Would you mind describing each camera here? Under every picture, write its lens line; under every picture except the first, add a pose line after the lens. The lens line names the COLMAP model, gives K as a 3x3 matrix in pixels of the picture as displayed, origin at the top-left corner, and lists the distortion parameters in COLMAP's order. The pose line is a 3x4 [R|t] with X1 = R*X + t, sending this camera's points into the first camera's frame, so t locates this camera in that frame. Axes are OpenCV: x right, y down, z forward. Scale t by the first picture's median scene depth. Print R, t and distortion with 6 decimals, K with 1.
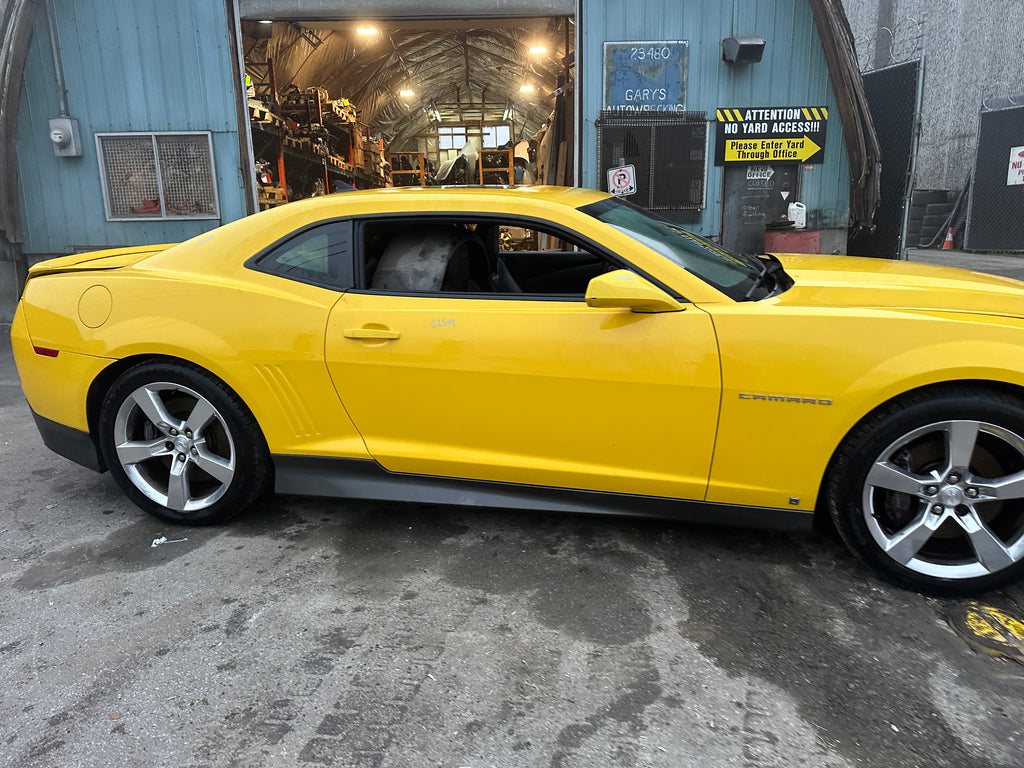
lens RADIAL K [[720.7, 0, 512.7], [0, 720.7, 381.5], [0, 0, 1]] dist [0.027842, -0.033494]
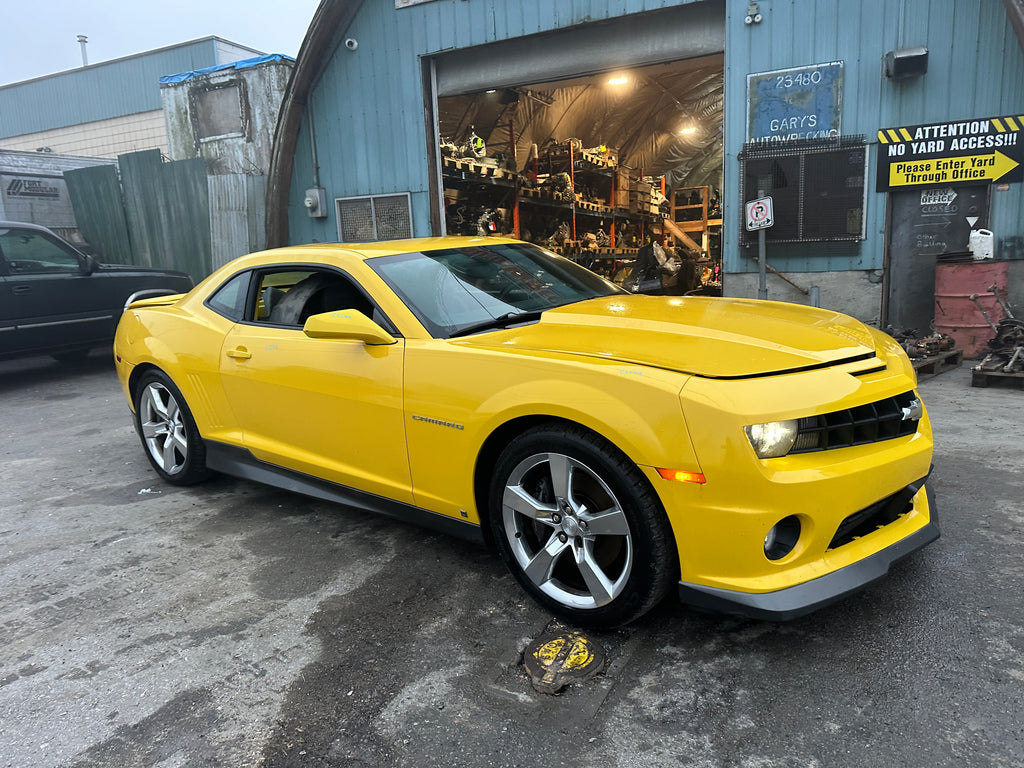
lens RADIAL K [[720.7, 0, 511.6], [0, 720.7, 387.0], [0, 0, 1]] dist [0.027842, -0.033494]
pose [[0.891690, 0.058114, -0.448900, 0.314726], [-0.074757, 0.997013, -0.019425, -0.005816], [0.446430, 0.050880, 0.893371, 0.005485]]
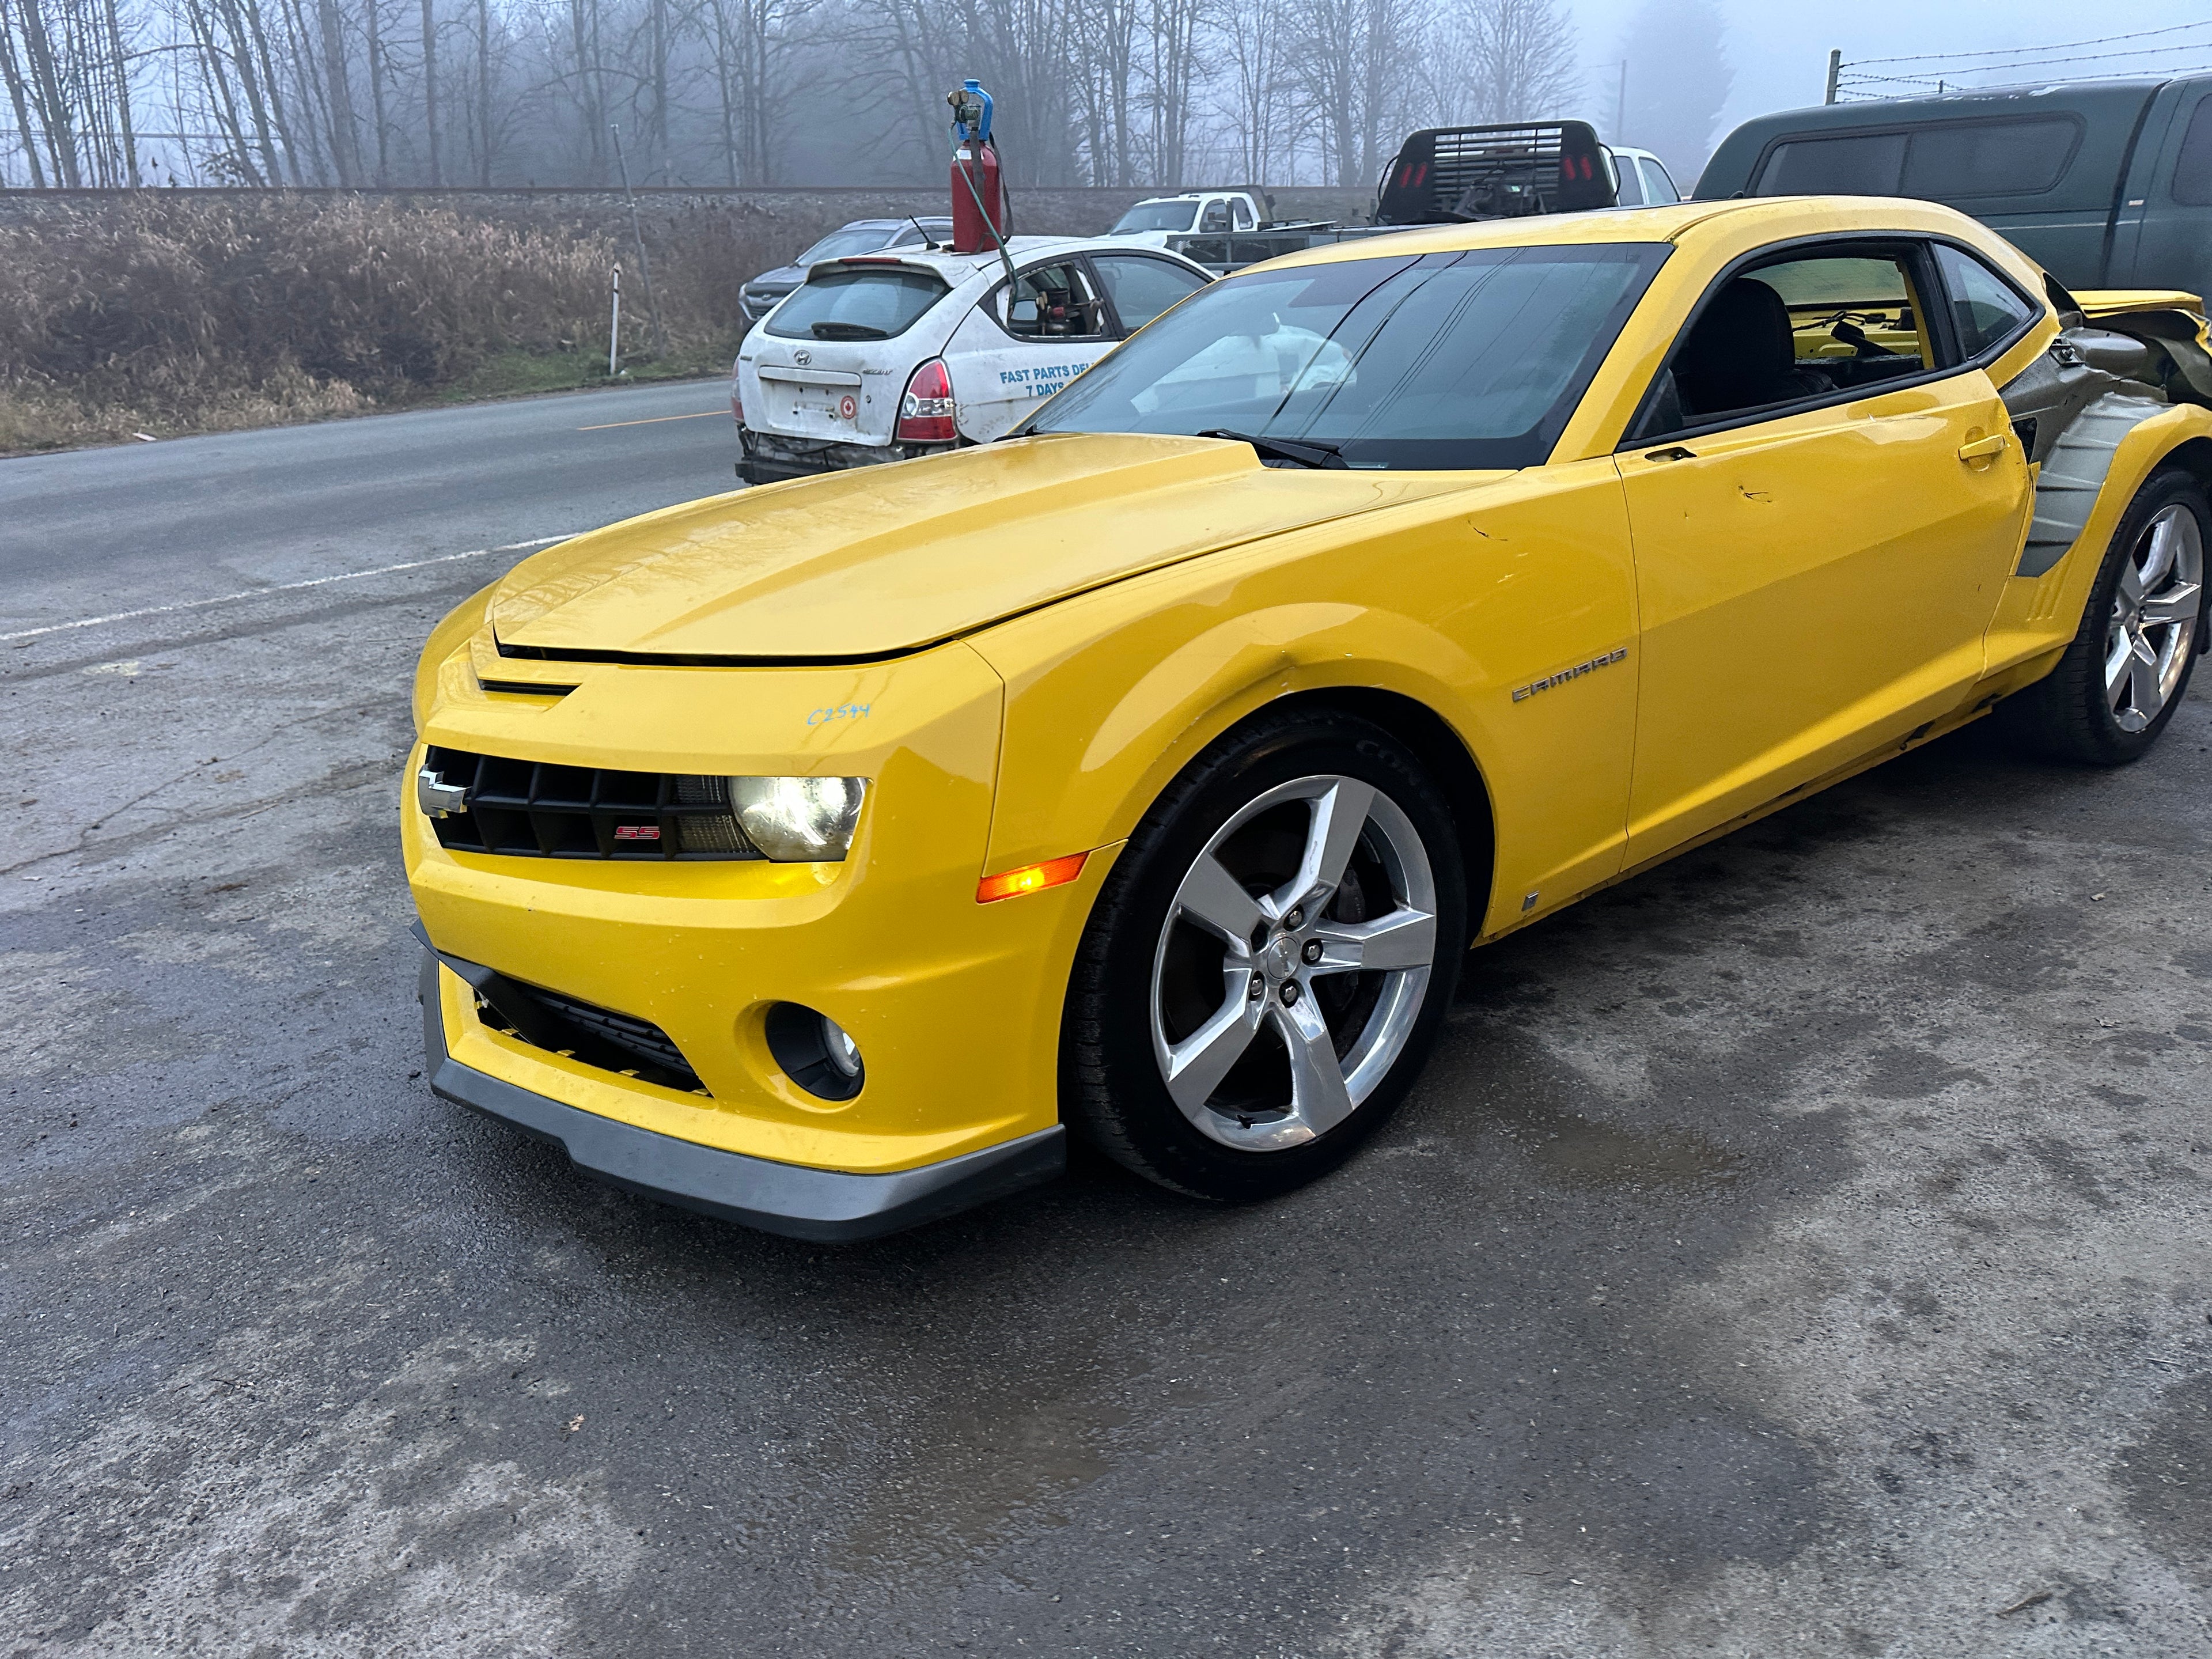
lens RADIAL K [[1556.9, 0, 1110.2], [0, 1556.9, 825.1], [0, 0, 1]] dist [0.027842, -0.033494]
pose [[-0.630129, 0.315659, -0.709434, 0.469452], [-0.122725, 0.861672, 0.492403, -0.180197], [0.766731, 0.397343, -0.504225, 0.656241]]
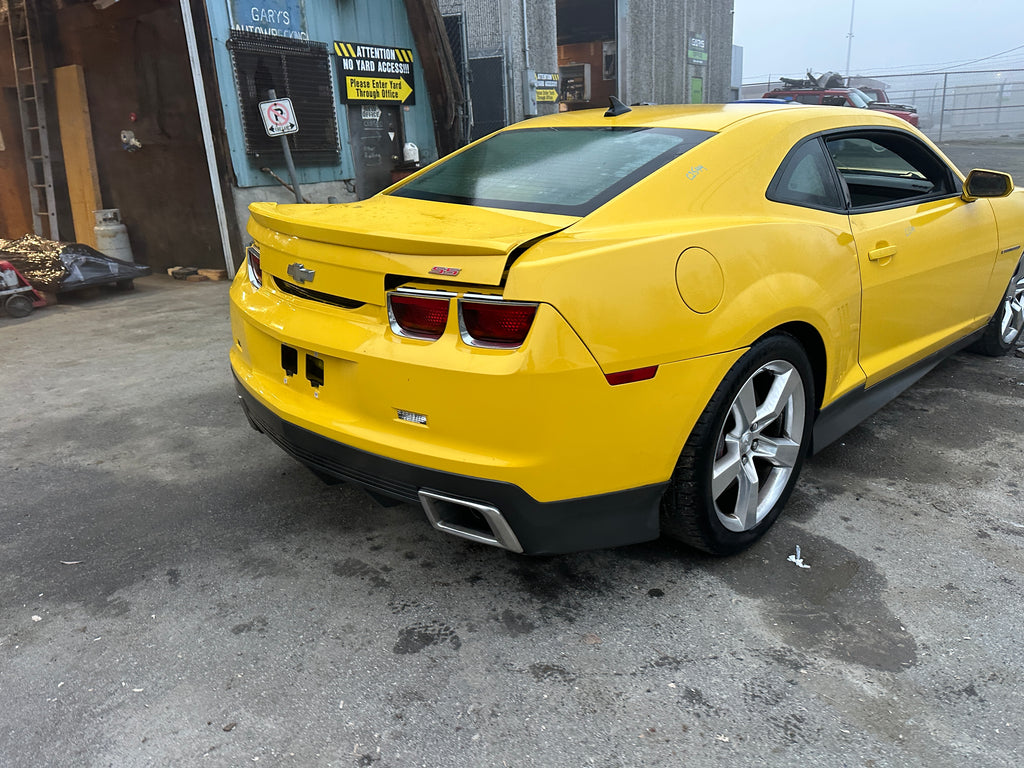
lens RADIAL K [[720.7, 0, 519.1], [0, 720.7, 388.4], [0, 0, 1]] dist [0.027842, -0.033494]
pose [[0.558543, -0.276317, 0.782099, -0.469206], [0.222182, 0.958268, 0.179884, -0.063637], [-0.799165, 0.073296, 0.596627, 0.294276]]
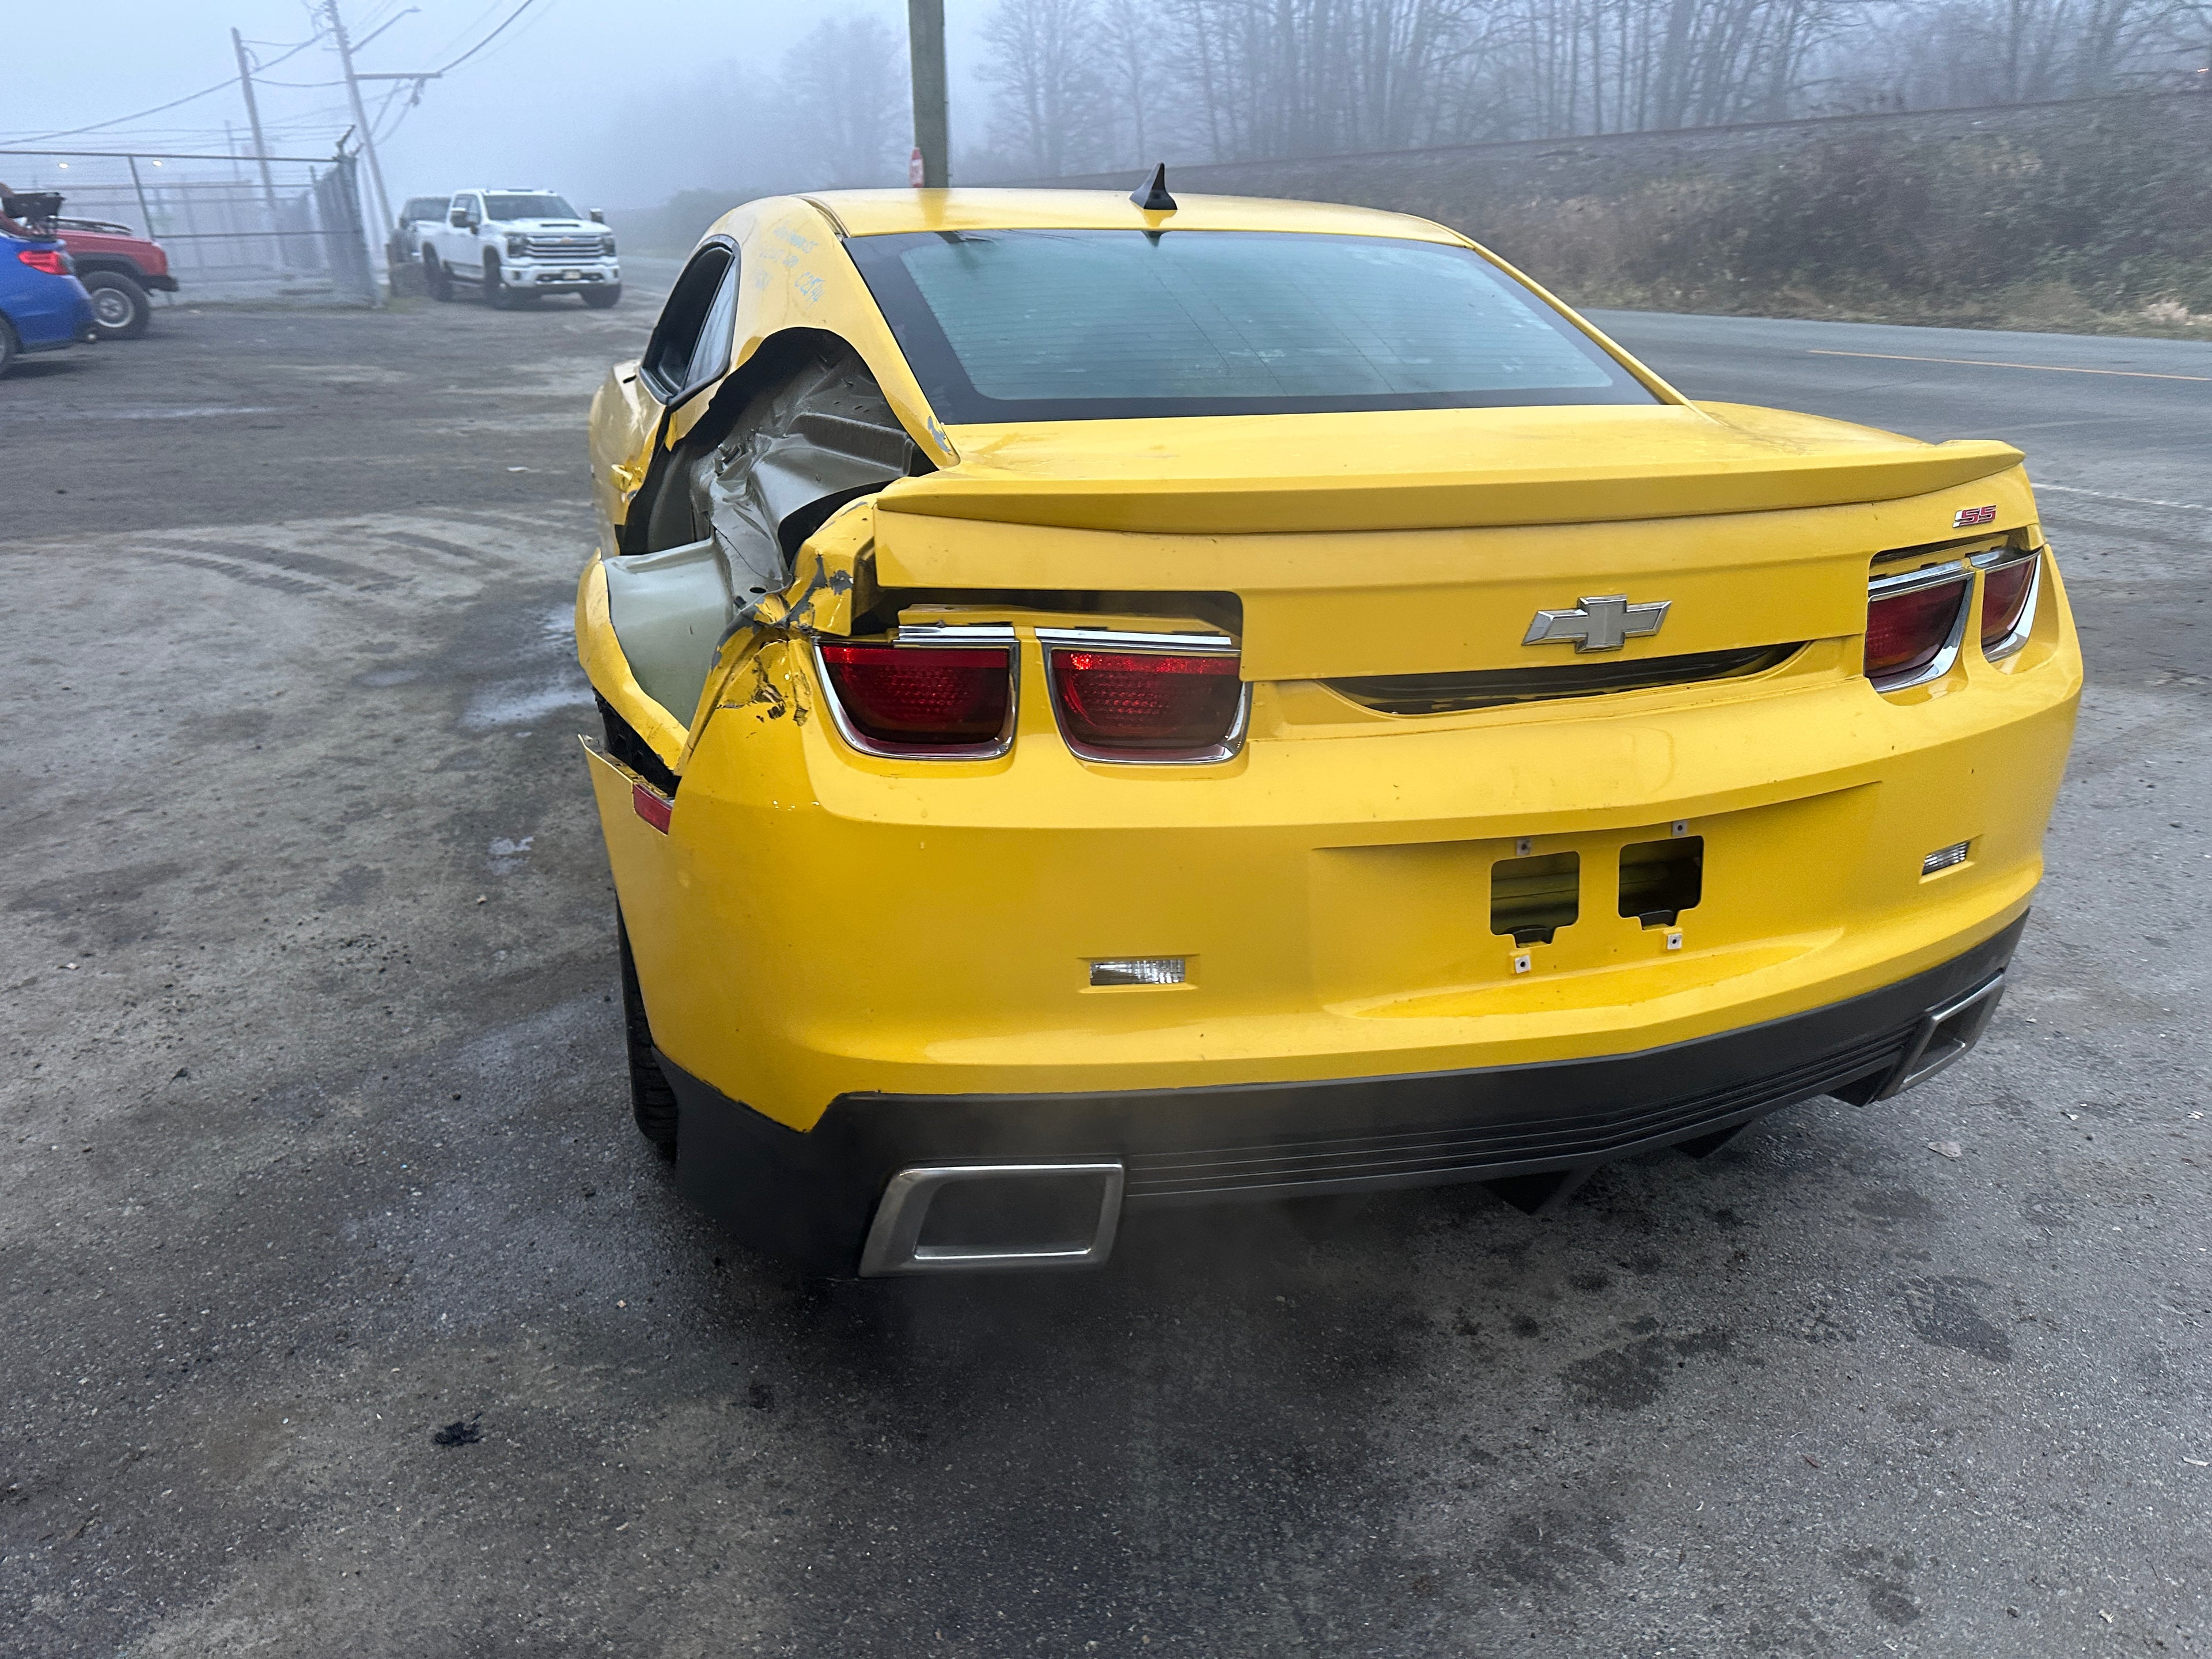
lens RADIAL K [[1556.9, 0, 1113.6], [0, 1556.9, 816.8], [0, 0, 1]] dist [0.027842, -0.033494]
pose [[-0.501954, -0.275757, 0.819756, -0.430553], [0.233484, 0.869417, 0.435429, -0.156538], [-0.832783, 0.409966, -0.372022, 0.661358]]
